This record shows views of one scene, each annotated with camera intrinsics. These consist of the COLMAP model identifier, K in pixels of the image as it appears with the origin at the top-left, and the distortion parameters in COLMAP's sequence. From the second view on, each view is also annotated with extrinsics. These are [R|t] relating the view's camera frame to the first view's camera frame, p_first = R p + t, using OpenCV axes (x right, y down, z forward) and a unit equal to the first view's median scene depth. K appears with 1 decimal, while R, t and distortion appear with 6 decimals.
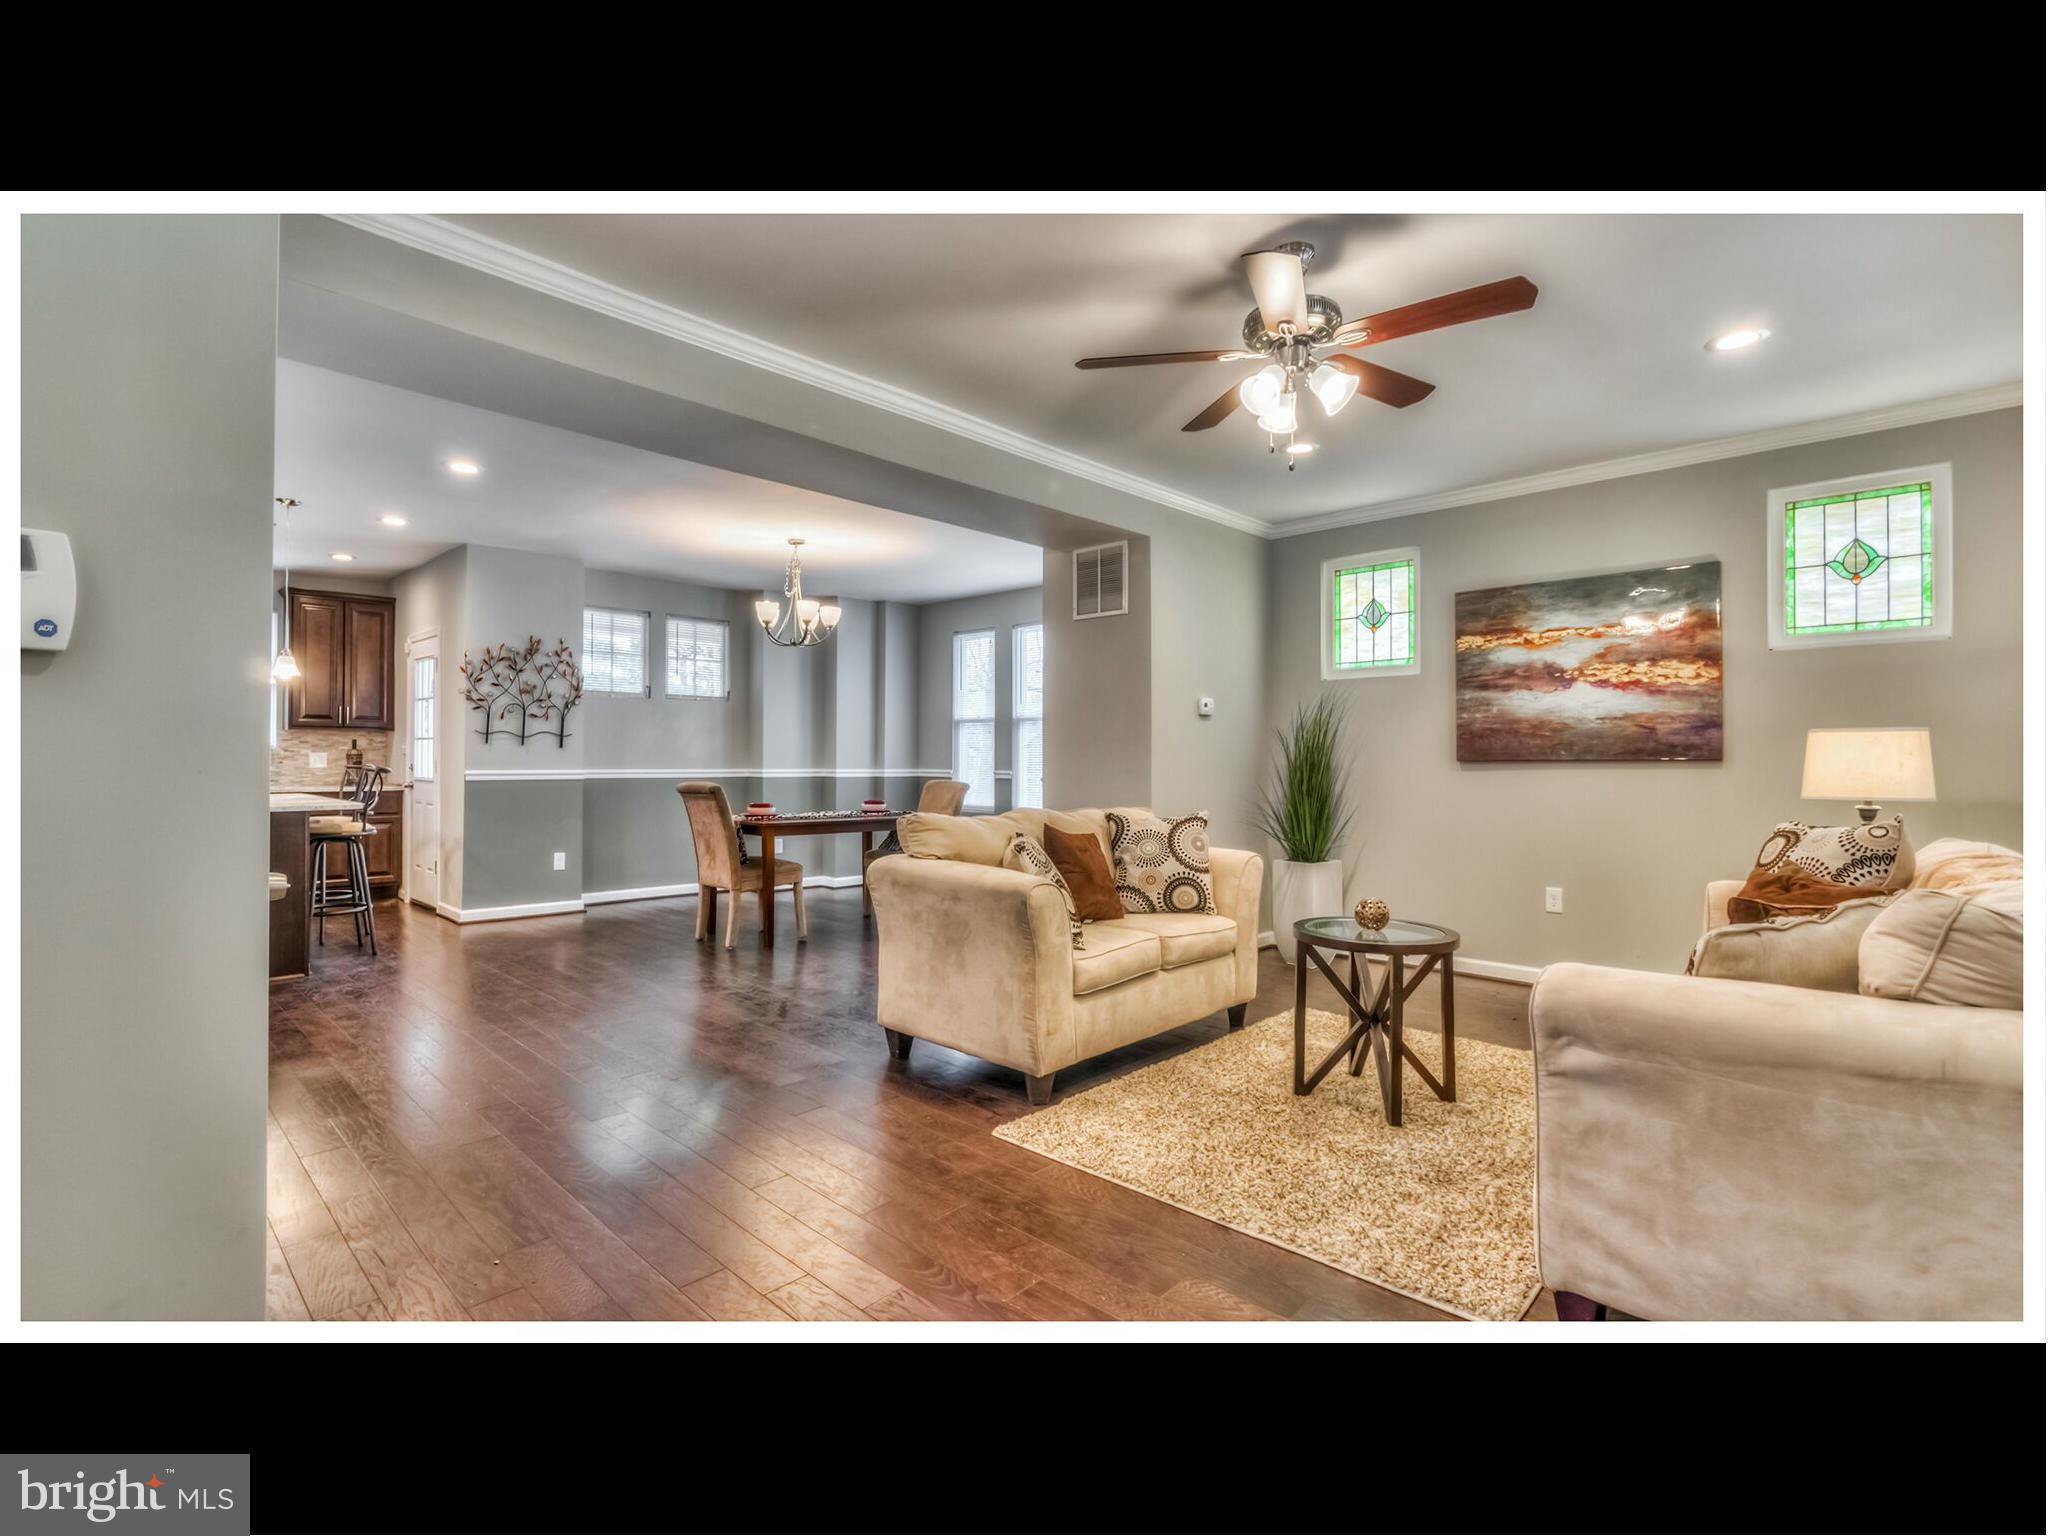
lens RADIAL K [[917.7, 0, 1042.2], [0, 917.7, 766.4], [0, 0, 1]] dist [-0.008056, 0.007080]
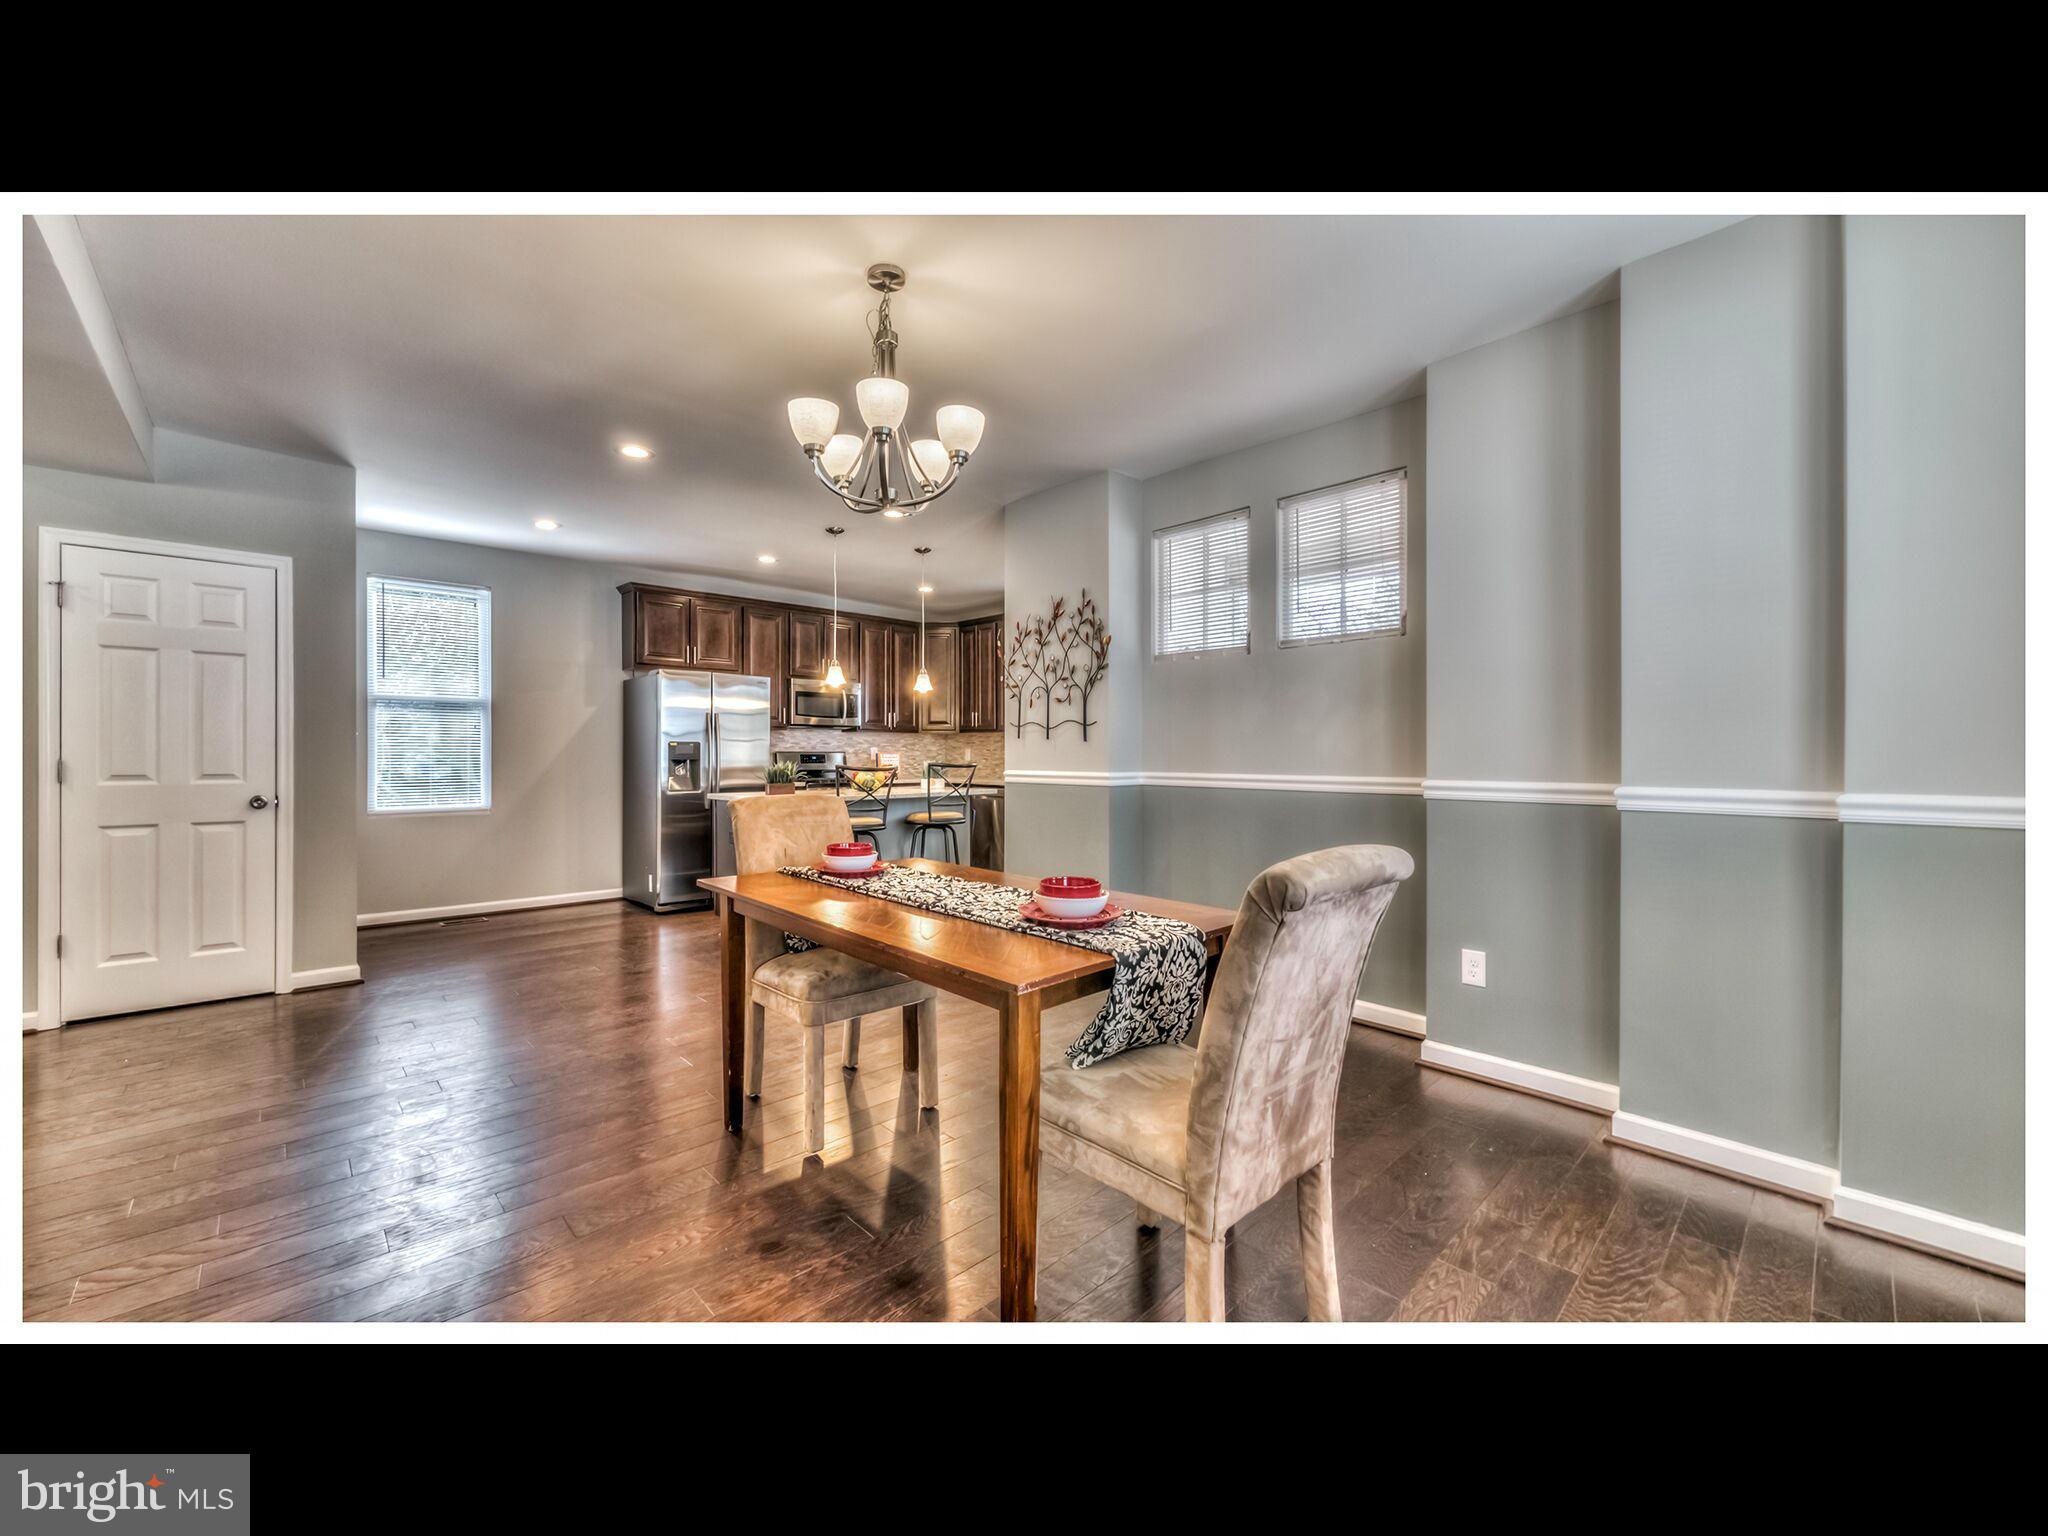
lens RADIAL K [[779.3, 0, 935.6], [0, 779.3, 768.1], [0, 0, 1]] dist [-0.009296, 0.000951]
pose [[-0.106819, 0.012487, -0.994200, 0.138940], [-0.007238, 0.999885, 0.013336, -0.009013], [0.994252, 0.008620, -0.106716, 1.335035]]
